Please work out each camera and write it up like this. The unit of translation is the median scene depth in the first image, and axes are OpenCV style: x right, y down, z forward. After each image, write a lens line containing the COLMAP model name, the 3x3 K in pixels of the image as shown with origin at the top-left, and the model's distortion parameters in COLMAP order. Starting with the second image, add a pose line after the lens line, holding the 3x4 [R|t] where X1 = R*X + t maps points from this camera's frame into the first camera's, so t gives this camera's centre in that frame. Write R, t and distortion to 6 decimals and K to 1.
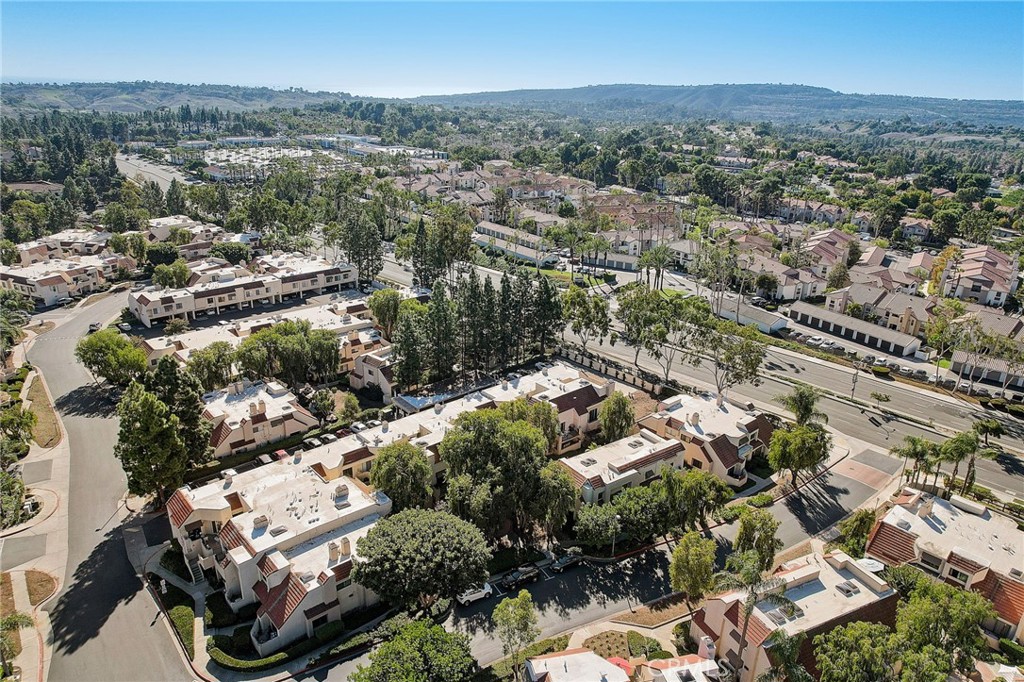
lens RADIAL K [[688.2, 0, 516.3], [0, 688.2, 341.3], [0, 0, 1]] dist [-0.085779, 0.067589]
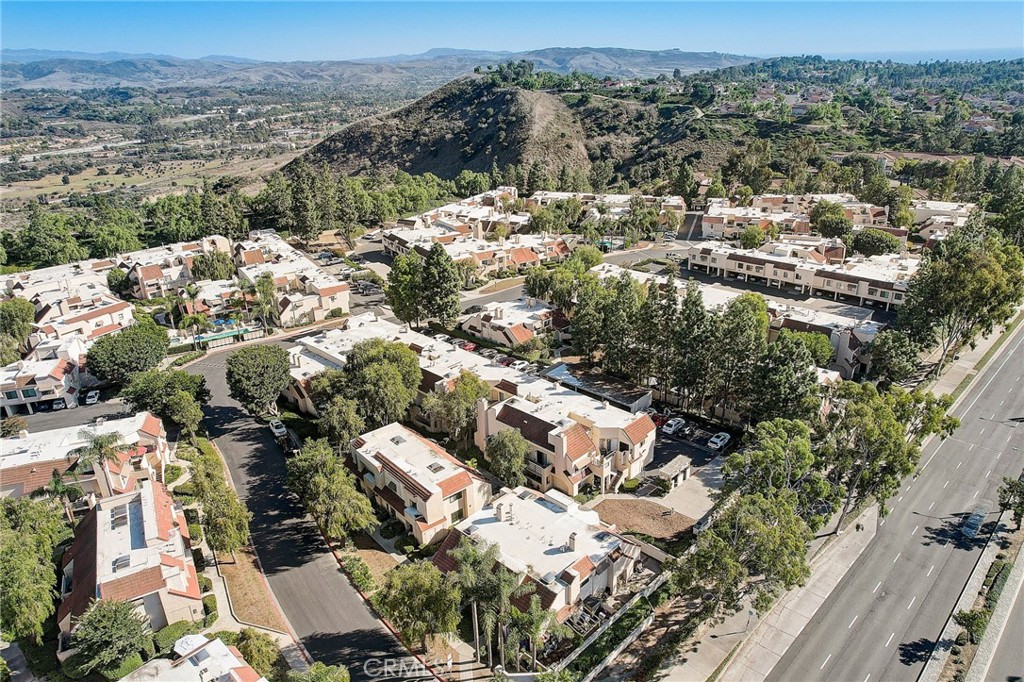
lens RADIAL K [[688.2, 0, 516.3], [0, 688.2, 341.3], [0, 0, 1]] dist [-0.085779, 0.067589]
pose [[0.067372, 0.355749, -0.932150, 0.529229], [-0.321149, 0.892283, 0.317323, -0.172512], [0.944629, 0.277980, 0.174363, 0.504728]]
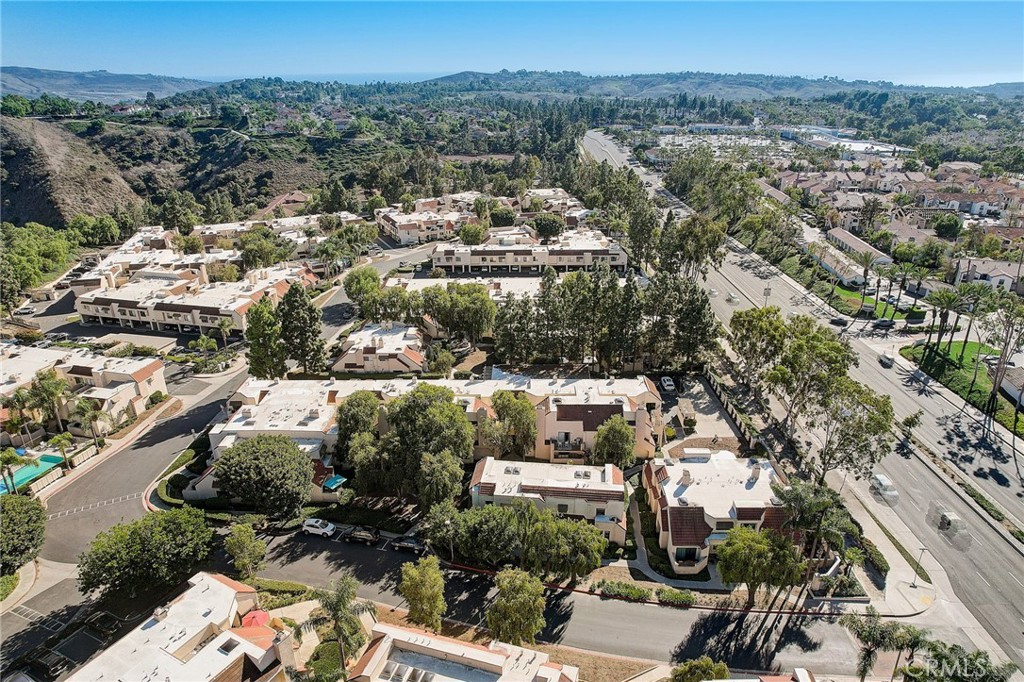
lens RADIAL K [[662.2, 0, 508.9], [0, 662.2, 337.8], [0, 0, 1]] dist [-0.085341, 0.079949]
pose [[0.730120, 0.227214, -0.644436, 0.347427], [-0.212761, 0.971809, 0.101590, -0.051370], [0.649352, 0.062938, 0.757880, 0.152900]]
